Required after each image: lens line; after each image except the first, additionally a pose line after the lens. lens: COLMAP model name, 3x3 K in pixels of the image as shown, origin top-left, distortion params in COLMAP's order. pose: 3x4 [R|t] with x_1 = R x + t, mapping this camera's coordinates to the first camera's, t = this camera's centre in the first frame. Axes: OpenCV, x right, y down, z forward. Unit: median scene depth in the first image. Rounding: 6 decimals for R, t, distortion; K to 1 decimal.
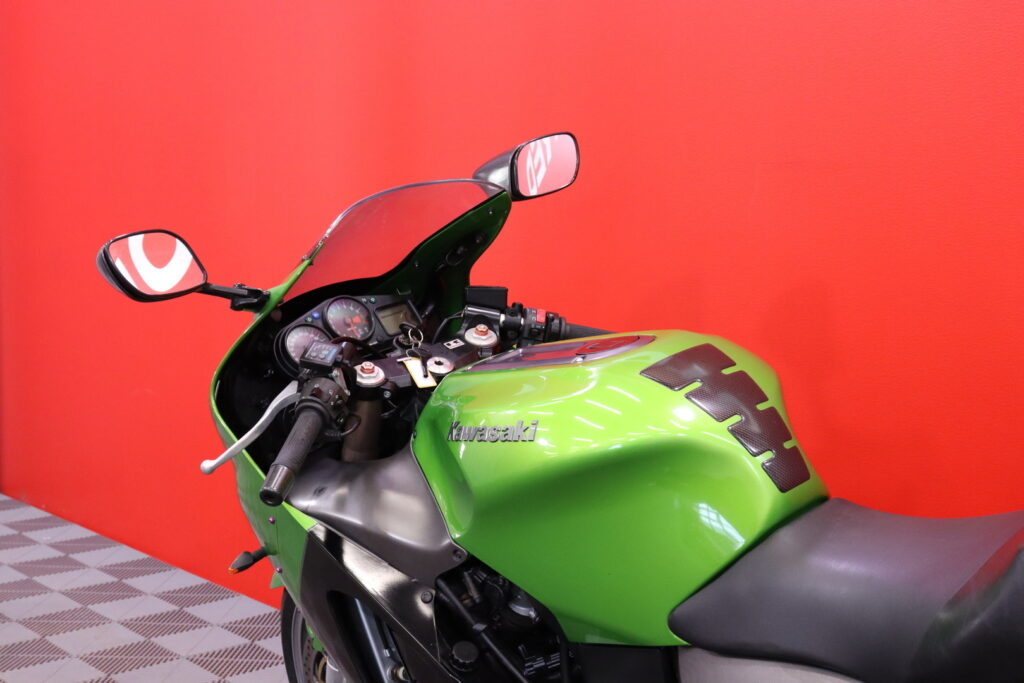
lens RADIAL K [[1330.1, 0, 509.9], [0, 1330.1, 342.8], [0, 0, 1]] dist [0.062538, 0.000000]
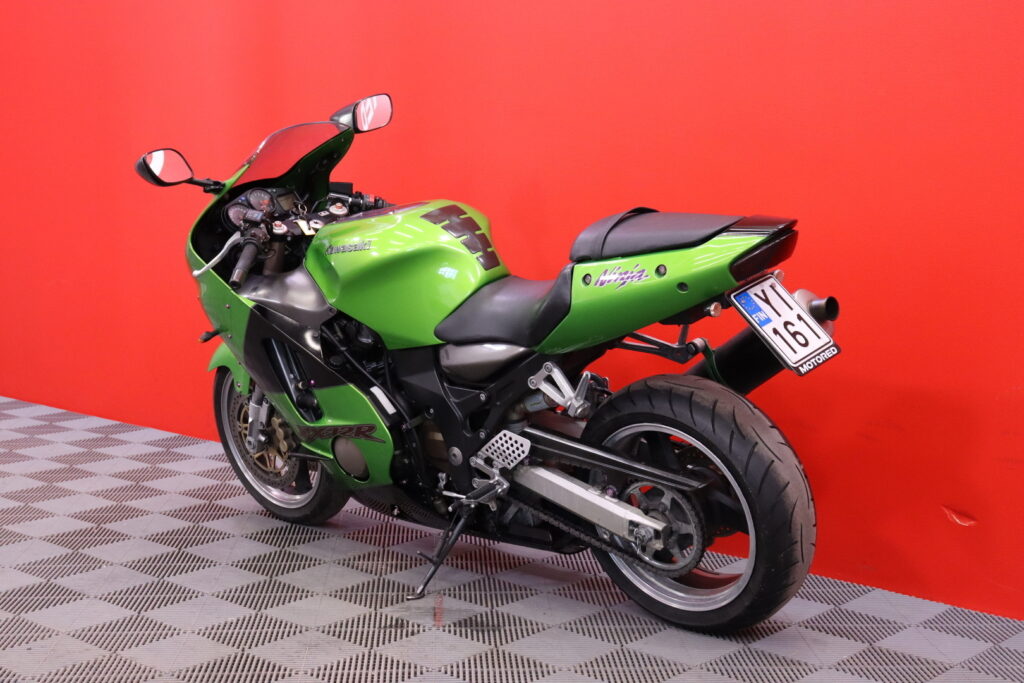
lens RADIAL K [[1580.1, 0, 514.3], [0, 1580.1, 338.3], [0, 0, 1]] dist [0.116498, 0.000000]
pose [[0.993520, -0.015876, 0.112540, -0.031629], [0.013181, 0.999609, 0.024655, 0.129167], [-0.112888, -0.023012, 0.993341, -1.248089]]
